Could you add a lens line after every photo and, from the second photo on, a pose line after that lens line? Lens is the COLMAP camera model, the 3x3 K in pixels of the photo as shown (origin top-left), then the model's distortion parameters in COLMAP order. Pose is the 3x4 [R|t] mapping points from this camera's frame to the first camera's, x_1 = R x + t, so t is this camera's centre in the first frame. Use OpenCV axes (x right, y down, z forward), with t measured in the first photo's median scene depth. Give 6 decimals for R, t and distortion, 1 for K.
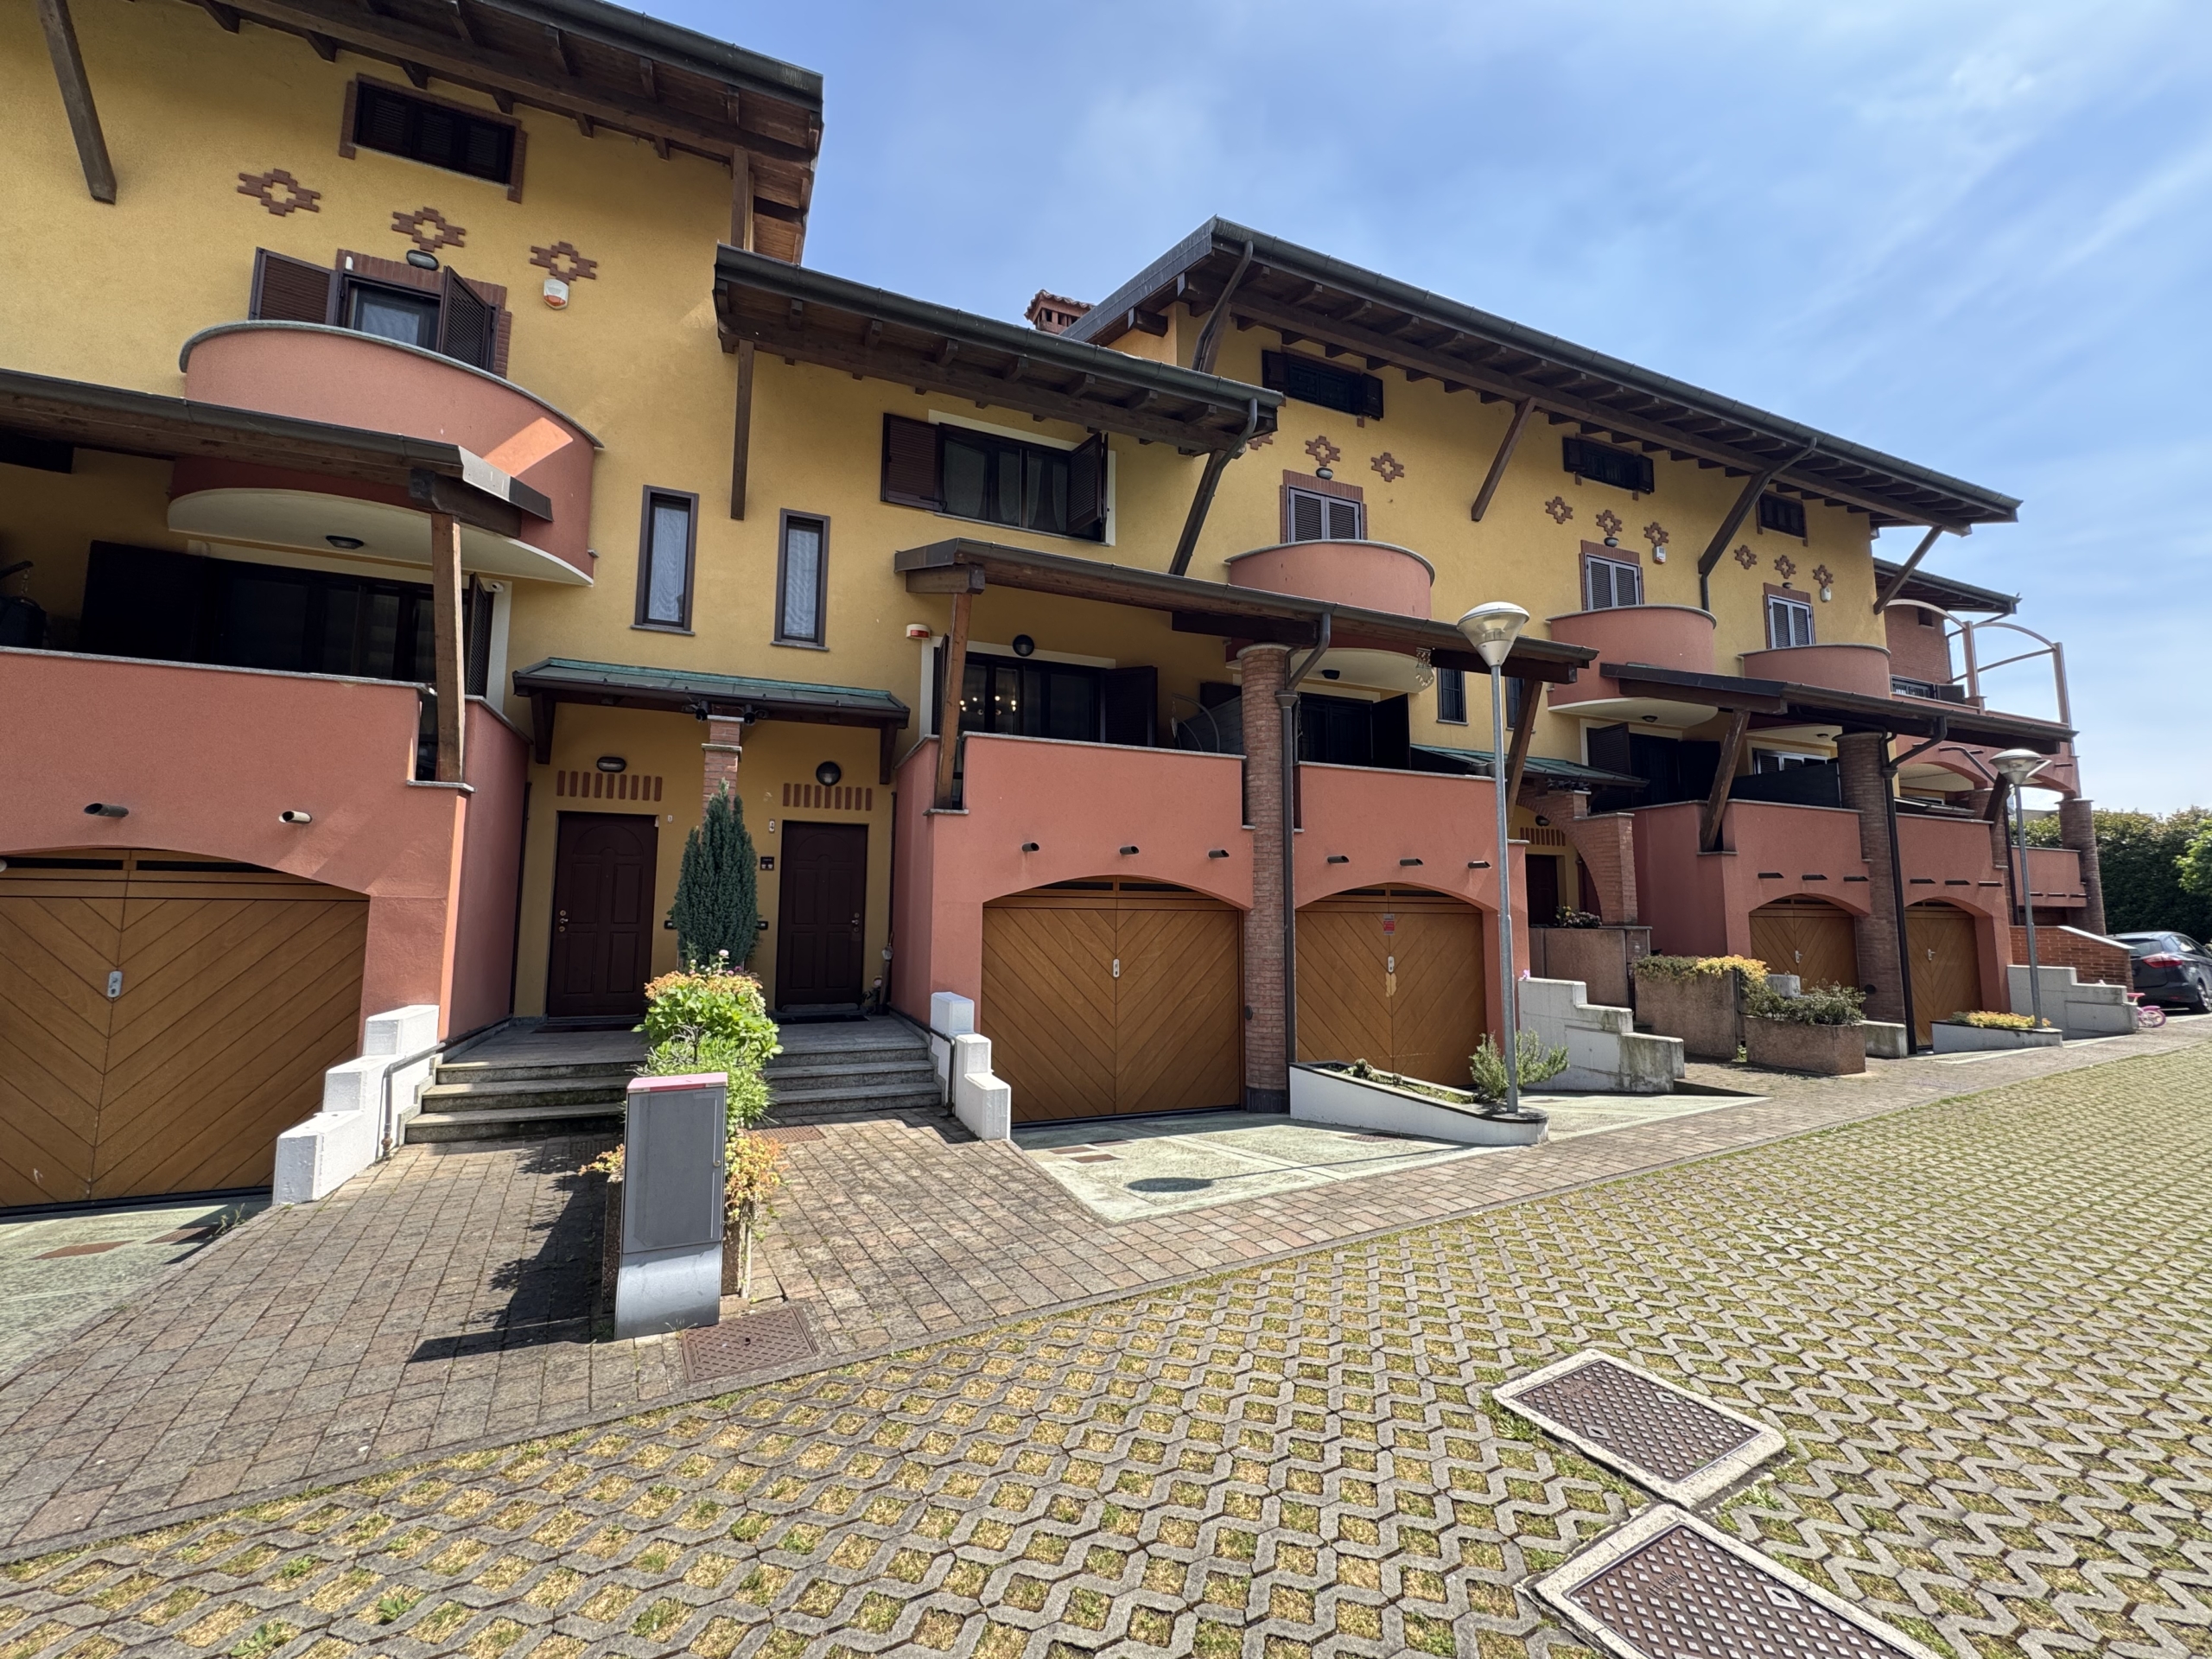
lens RADIAL K [[886.1, 0, 1104.9], [0, 886.1, 822.5], [0, 0, 1]] dist [-0.002705, 0.000705]
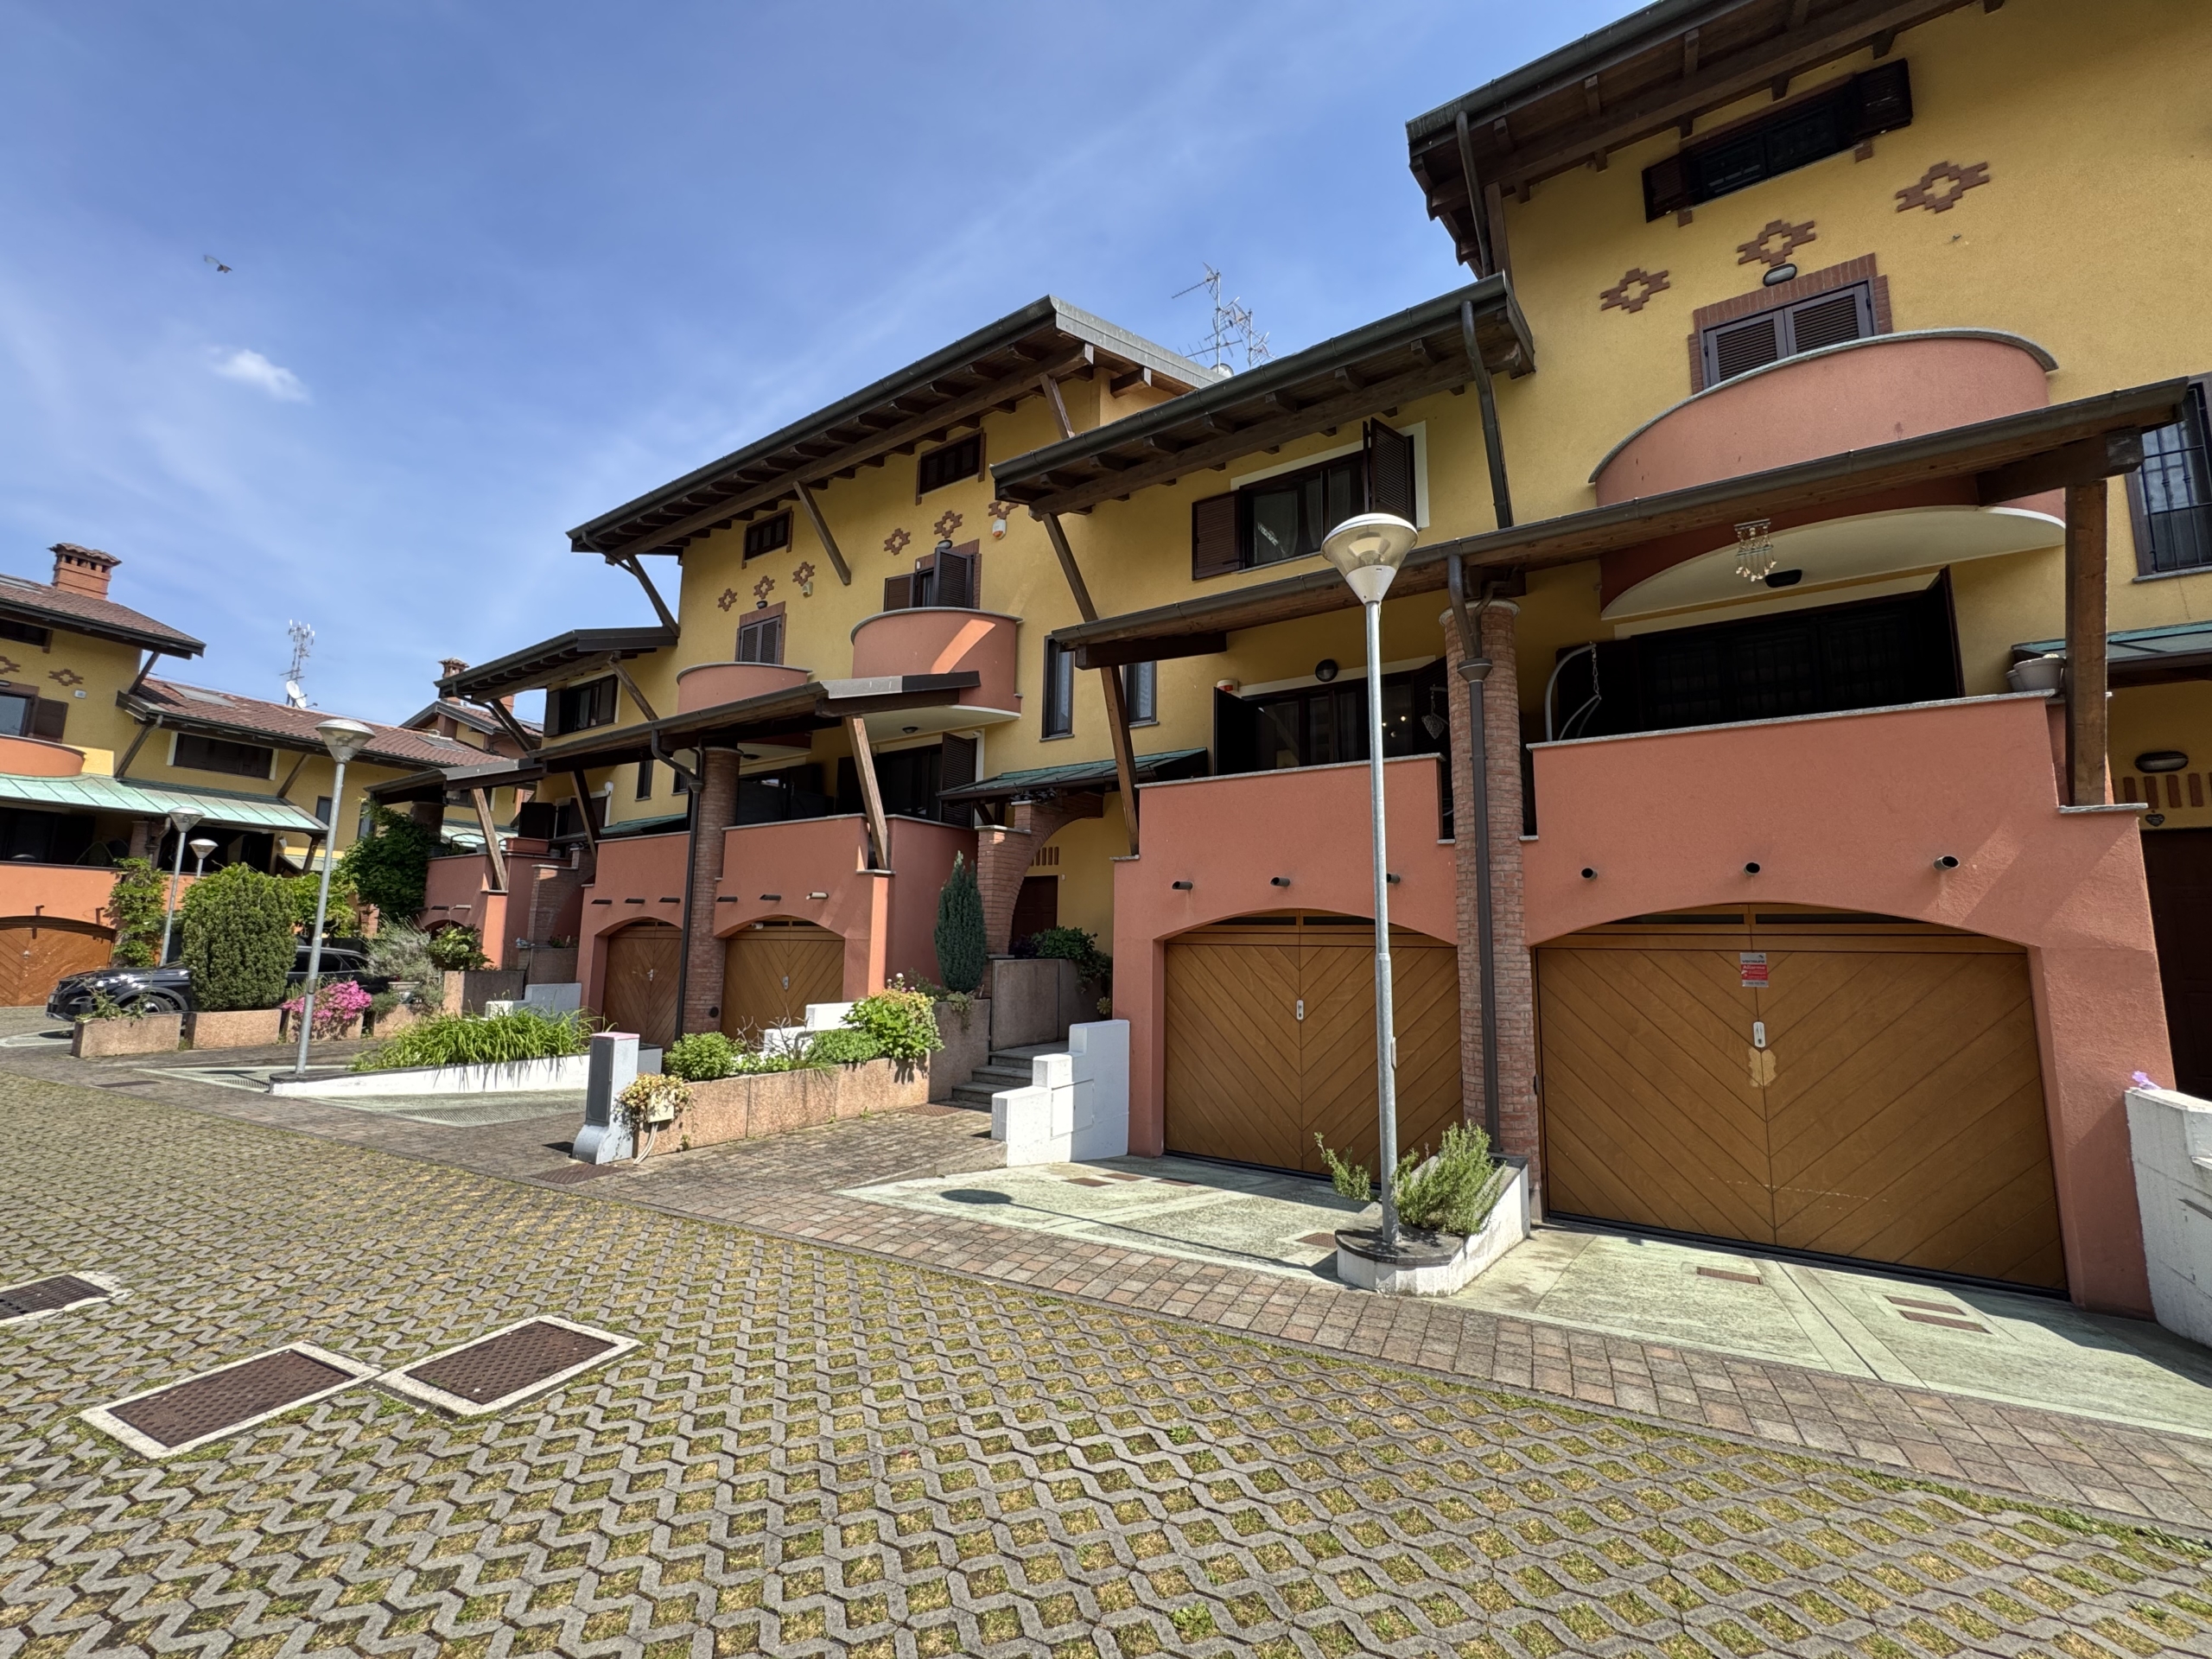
lens RADIAL K [[886.1, 0, 1104.9], [0, 886.1, 822.5], [0, 0, 1]] dist [-0.002705, 0.000705]
pose [[0.559192, -0.114379, -0.821110, 0.670647], [0.079733, 0.993266, -0.084061, 0.031875], [0.825195, -0.018463, 0.564546, 0.312553]]
